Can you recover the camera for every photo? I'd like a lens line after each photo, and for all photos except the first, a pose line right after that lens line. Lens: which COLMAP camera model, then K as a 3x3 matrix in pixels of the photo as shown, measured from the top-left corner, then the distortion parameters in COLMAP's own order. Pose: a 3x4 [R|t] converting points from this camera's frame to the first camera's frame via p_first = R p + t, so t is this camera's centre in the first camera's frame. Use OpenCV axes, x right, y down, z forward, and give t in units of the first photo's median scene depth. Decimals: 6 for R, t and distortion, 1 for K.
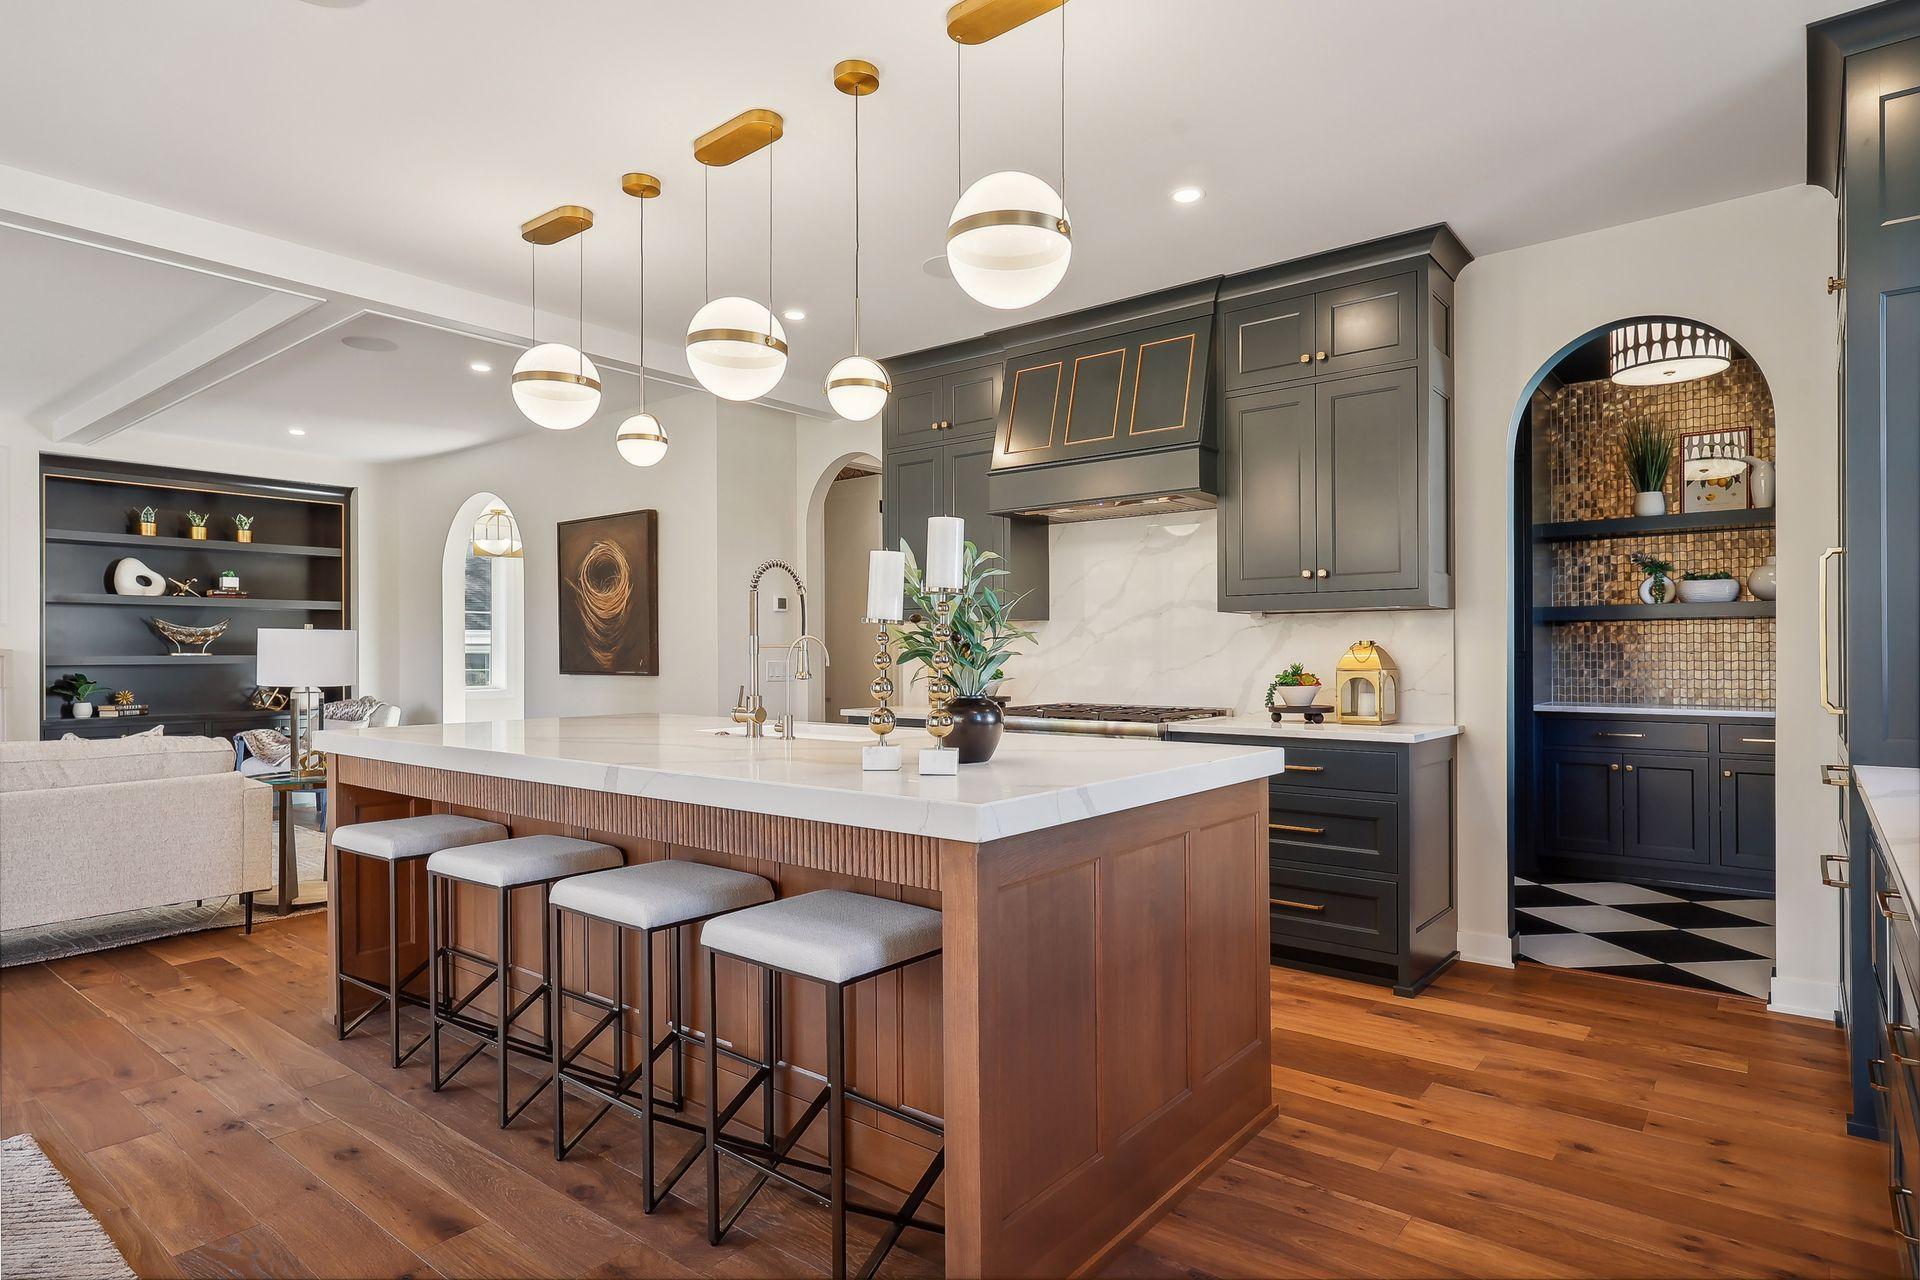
lens RADIAL K [[1030.5, 0, 952.1], [0, 1030.5, 654.0], [0, 0, 1]] dist [0.007827, 0.002533]
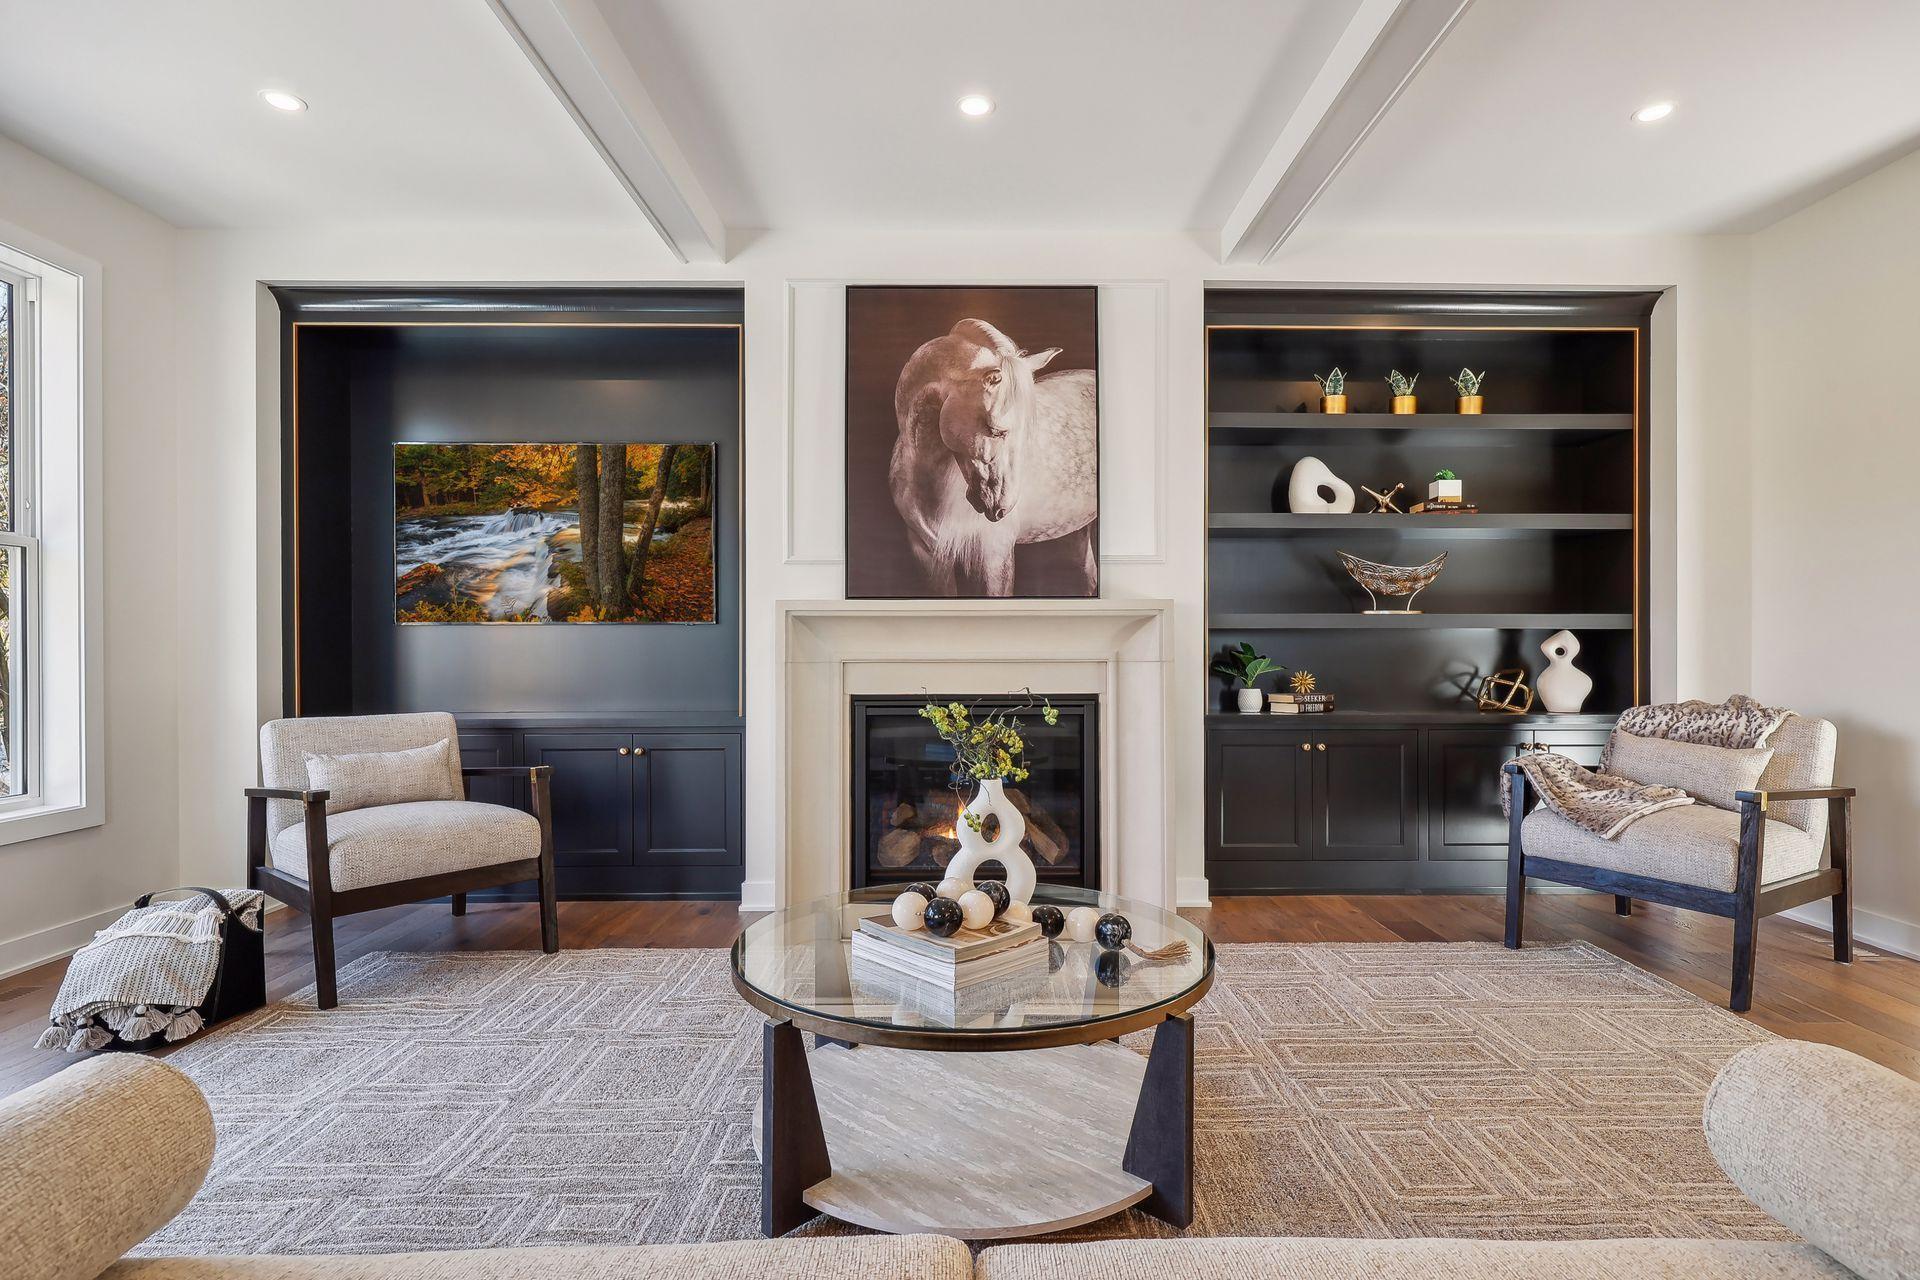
lens RADIAL K [[1030.5, 0, 960.5], [0, 1030.5, 650.6], [0, 0, 1]] dist [0.007827, 0.002533]
pose [[0.636850, 0.005334, -0.770969, -0.440339], [-0.002792, 0.999985, 0.004612, 0.020030], [0.770983, -0.000785, 0.636855, 0.437927]]
